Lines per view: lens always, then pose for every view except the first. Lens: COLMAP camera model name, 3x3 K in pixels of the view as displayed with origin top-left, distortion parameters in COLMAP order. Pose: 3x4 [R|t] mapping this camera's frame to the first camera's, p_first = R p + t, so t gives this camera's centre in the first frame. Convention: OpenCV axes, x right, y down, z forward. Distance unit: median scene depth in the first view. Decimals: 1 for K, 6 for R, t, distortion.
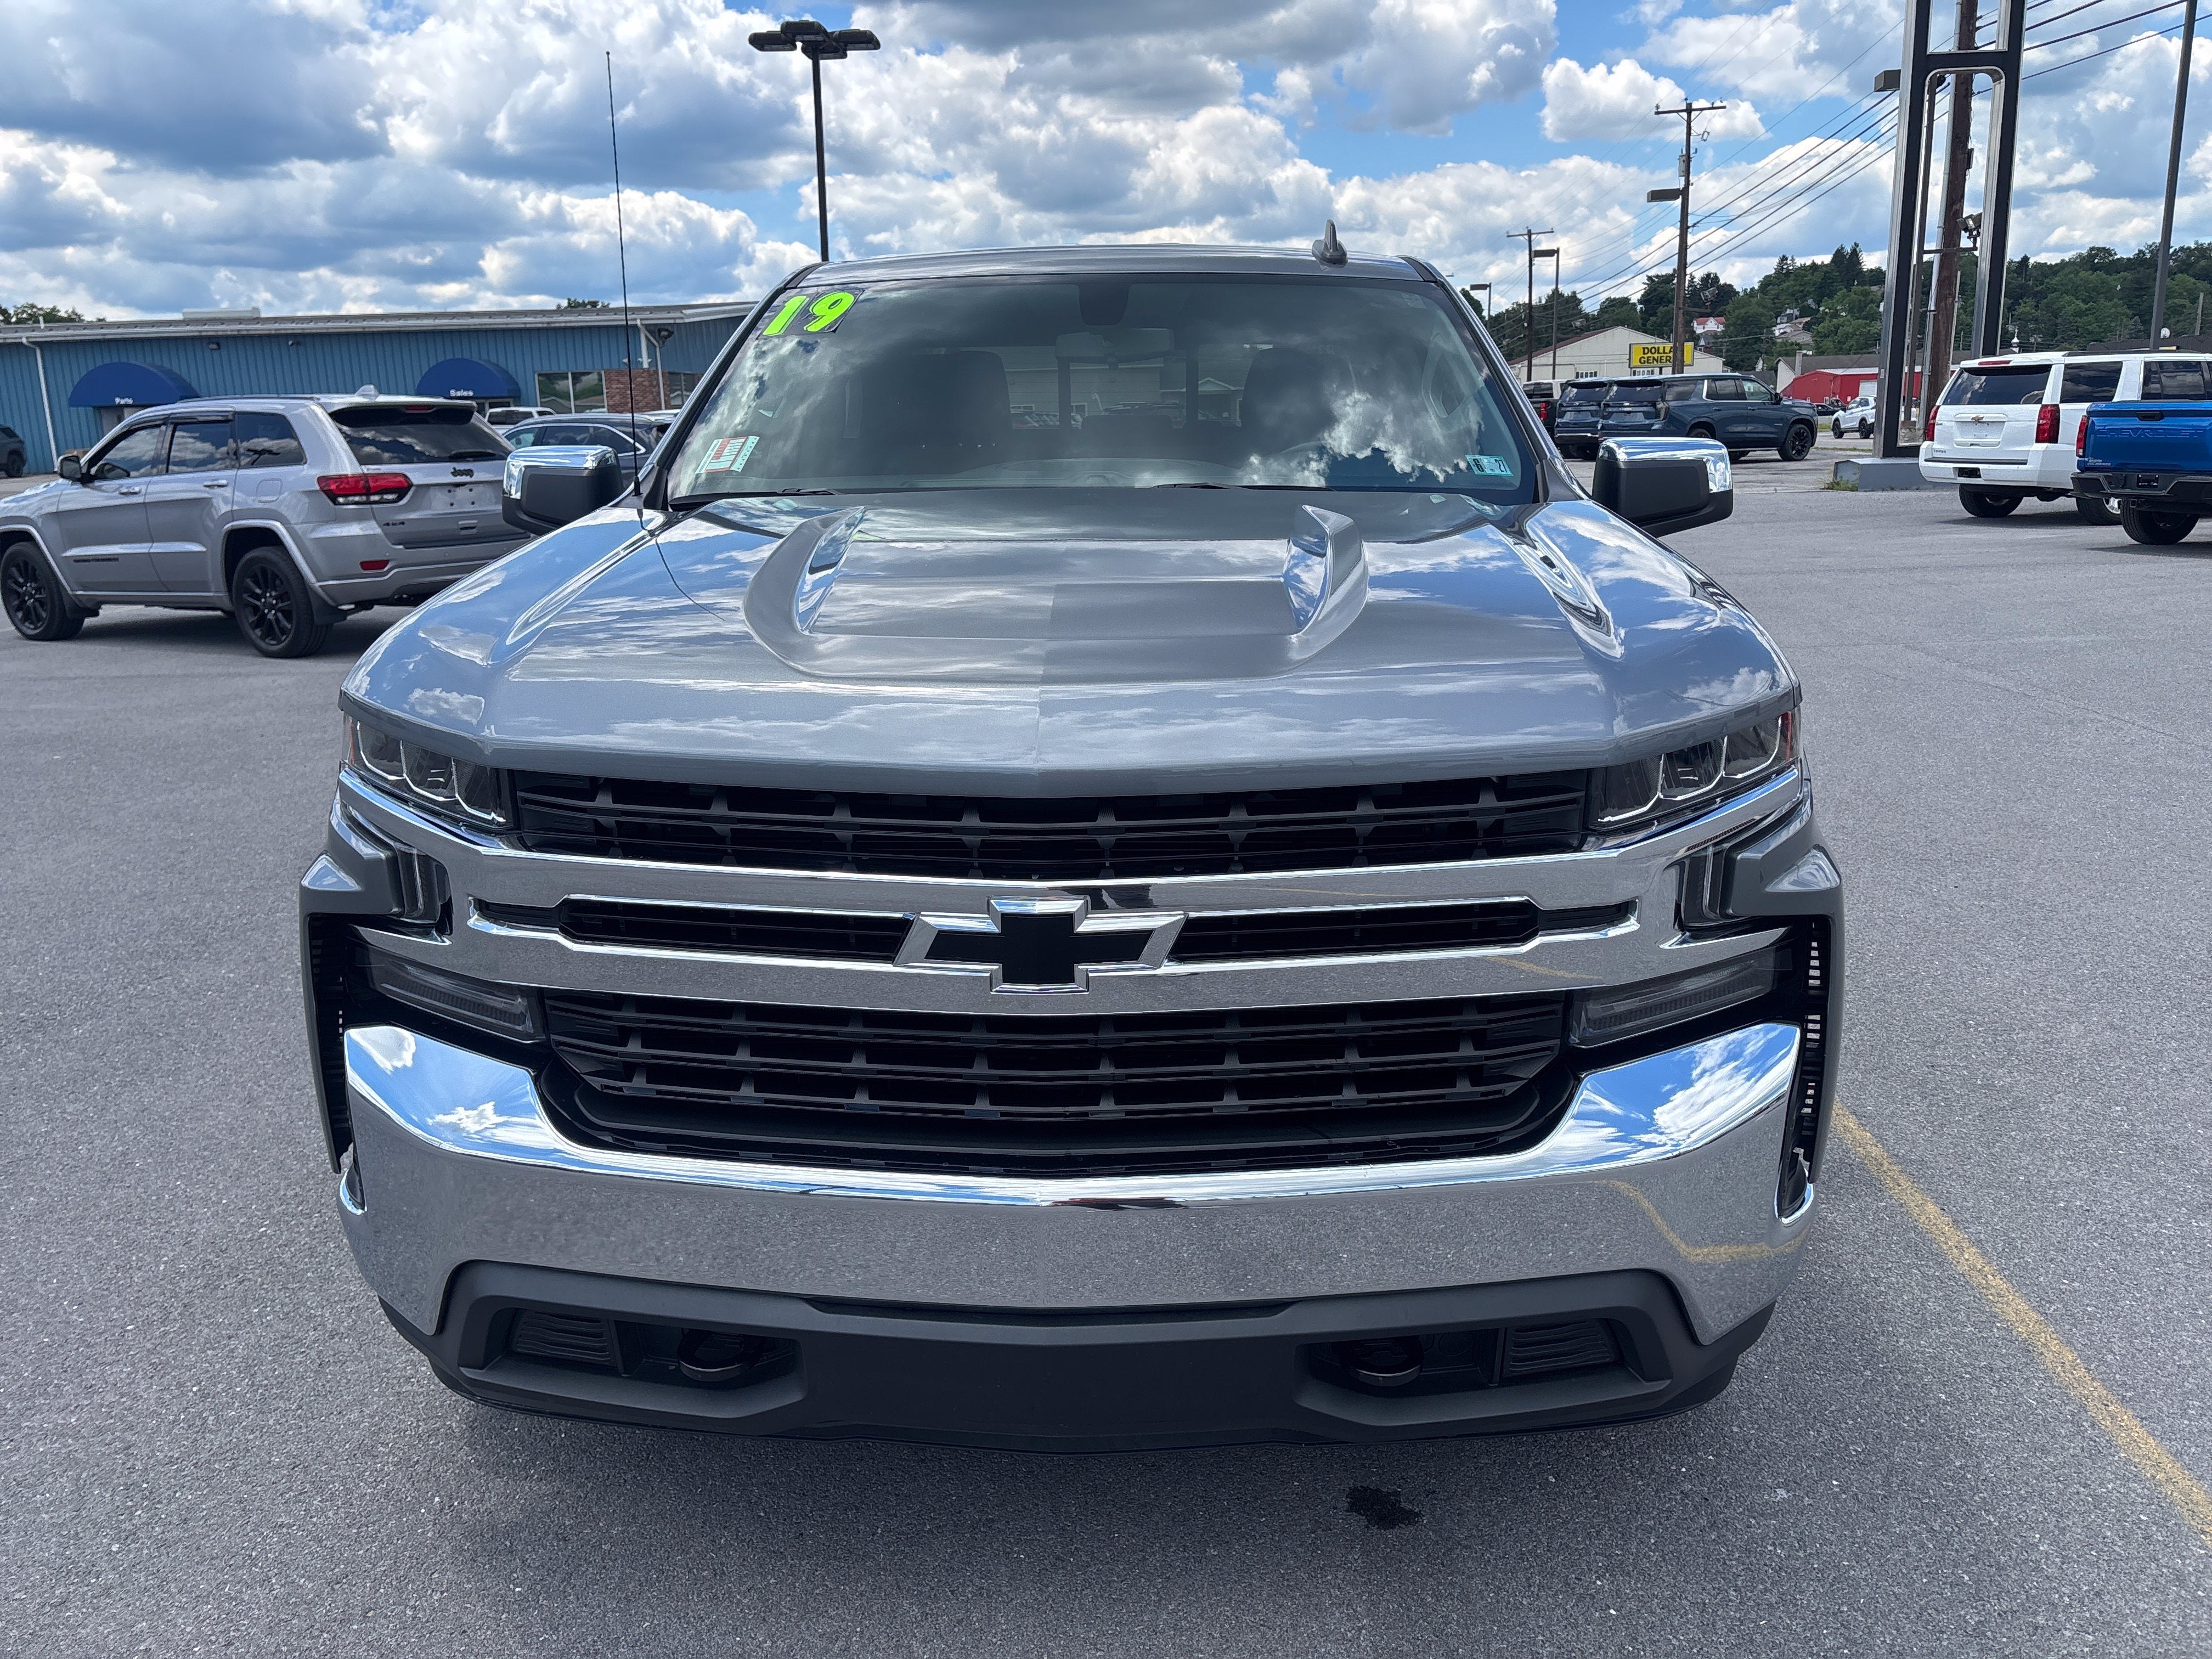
lens RADIAL K [[1648.0, 0, 1120.2], [0, 1648.0, 832.6], [0, 0, 1]] dist [0.068468, -0.073051]
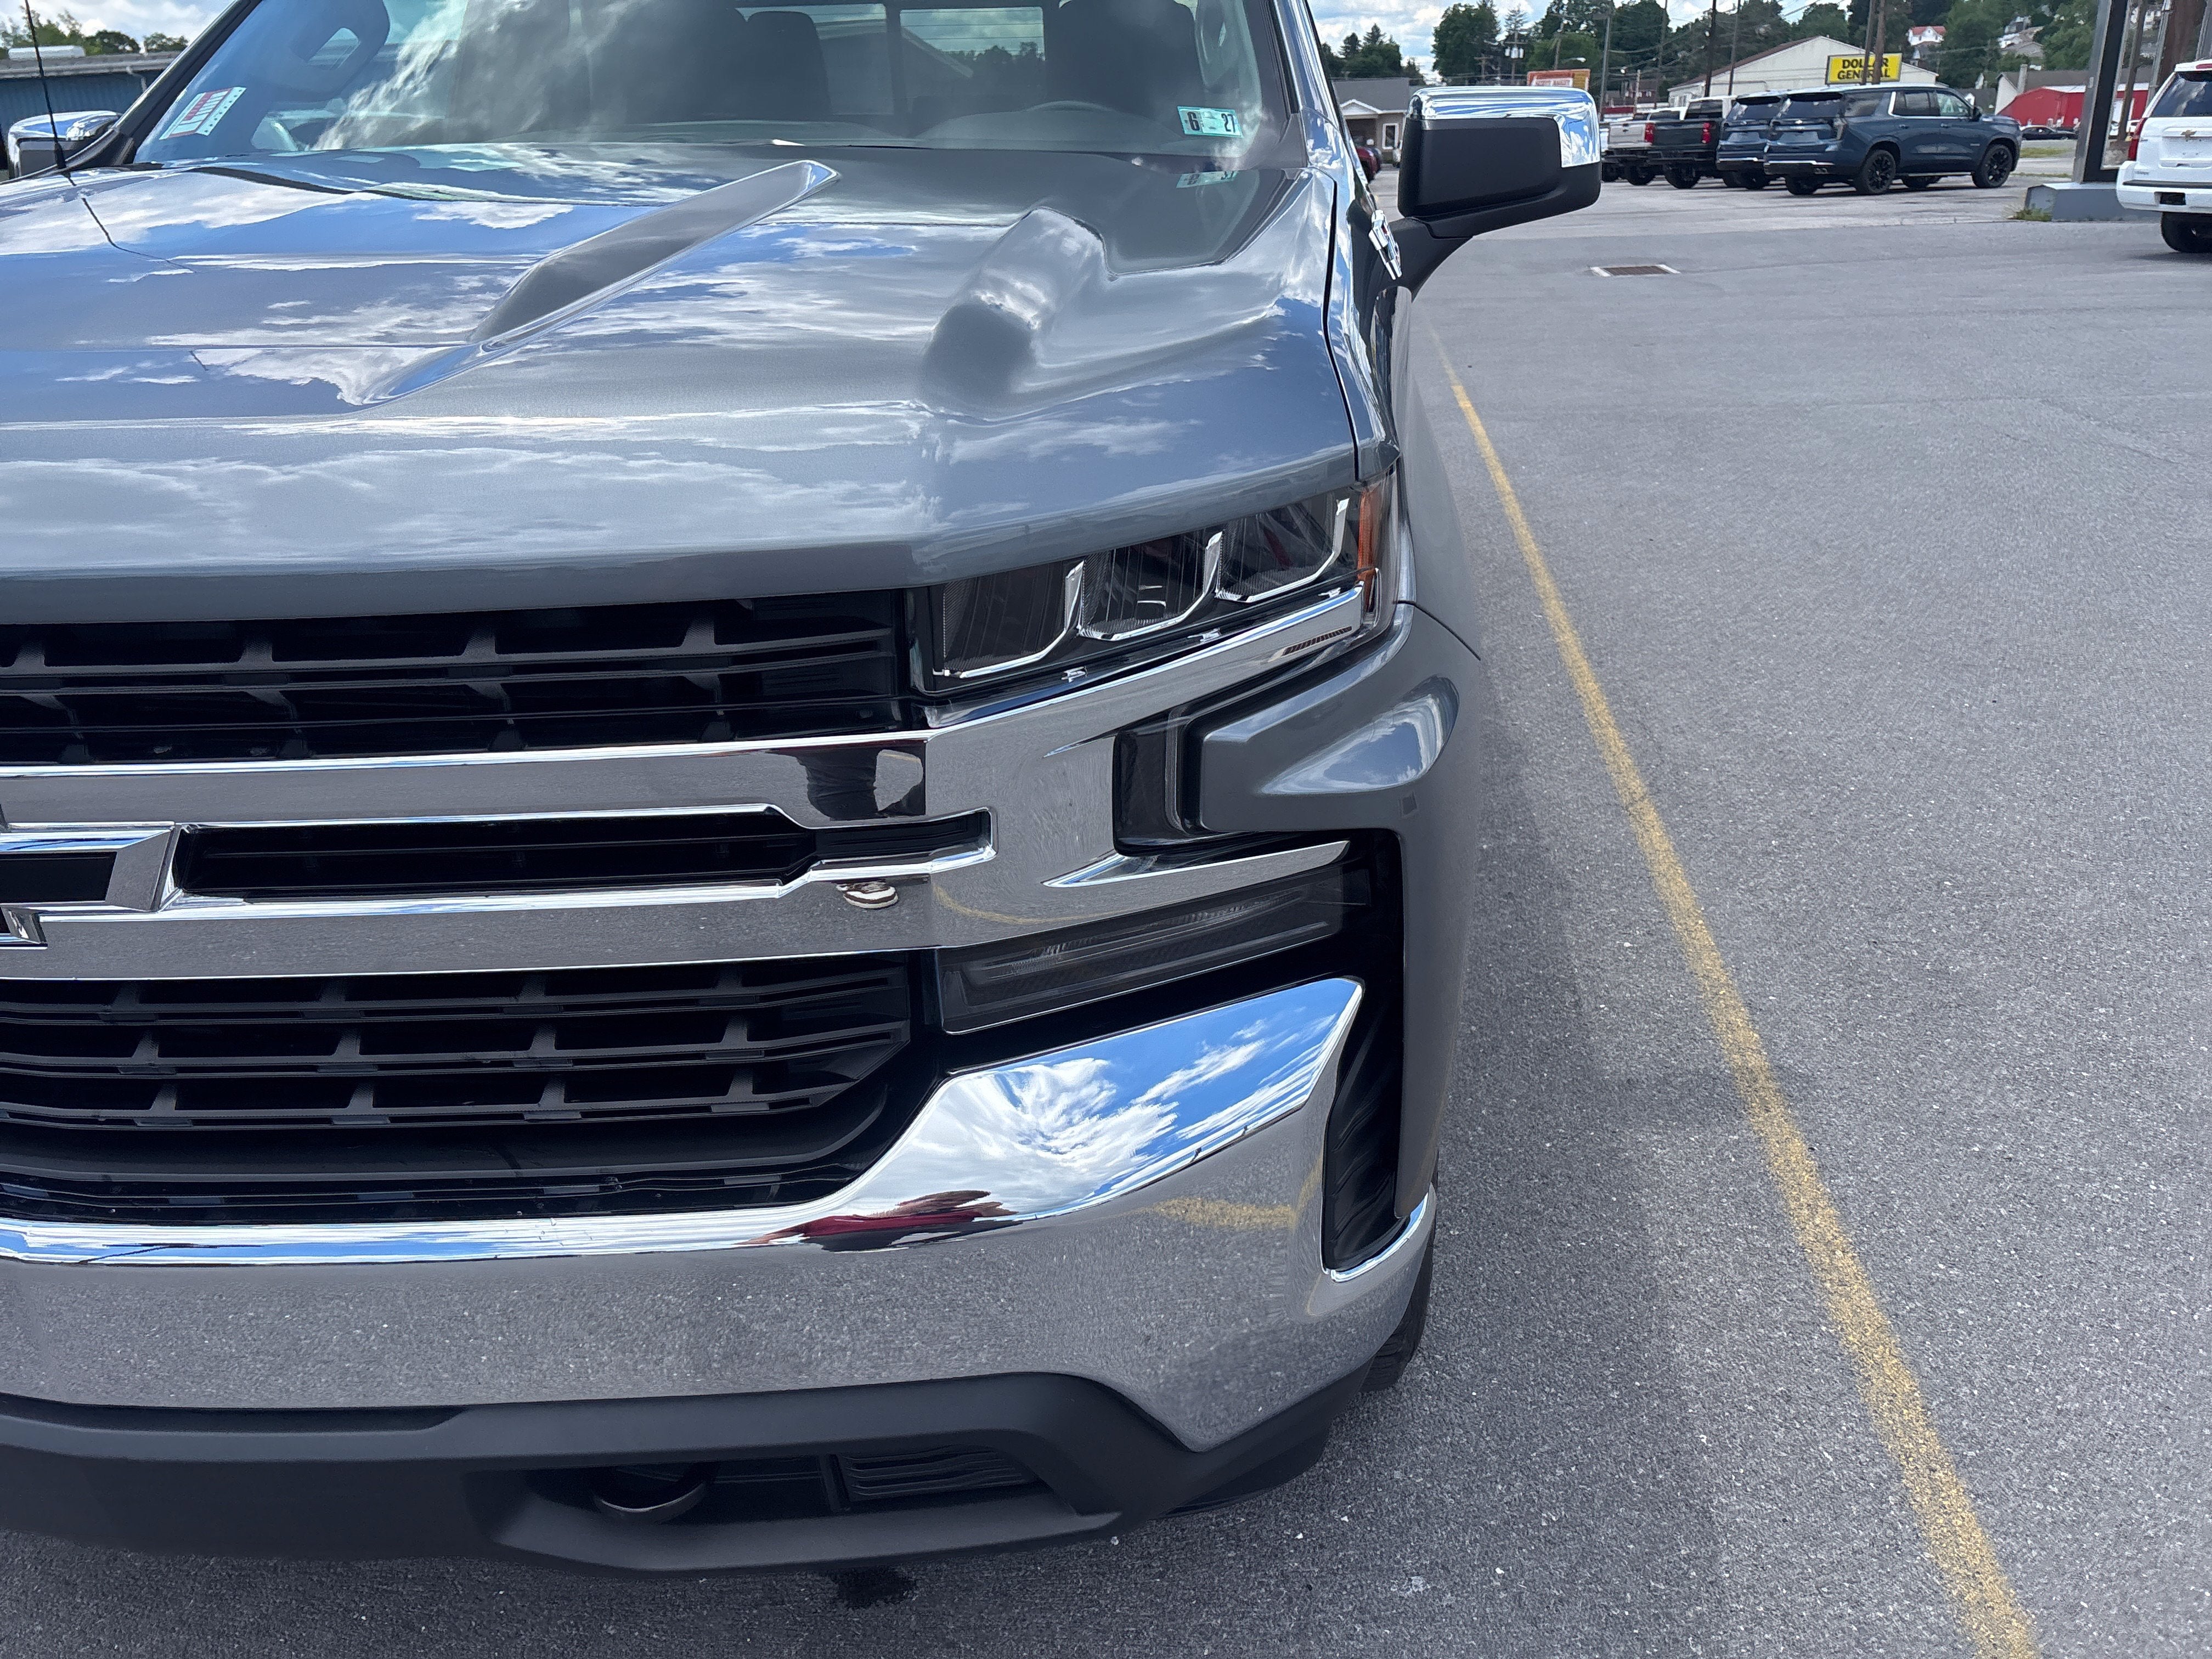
lens RADIAL K [[1648.0, 0, 1094.9], [0, 1648.0, 843.5], [0, 0, 1]] dist [0.068468, -0.073051]
pose [[0.995351, 0.031874, -0.090884, 0.110337], [-0.017990, 0.988570, 0.149683, -0.010439], [0.094617, -0.147353, 0.984548, 0.113265]]
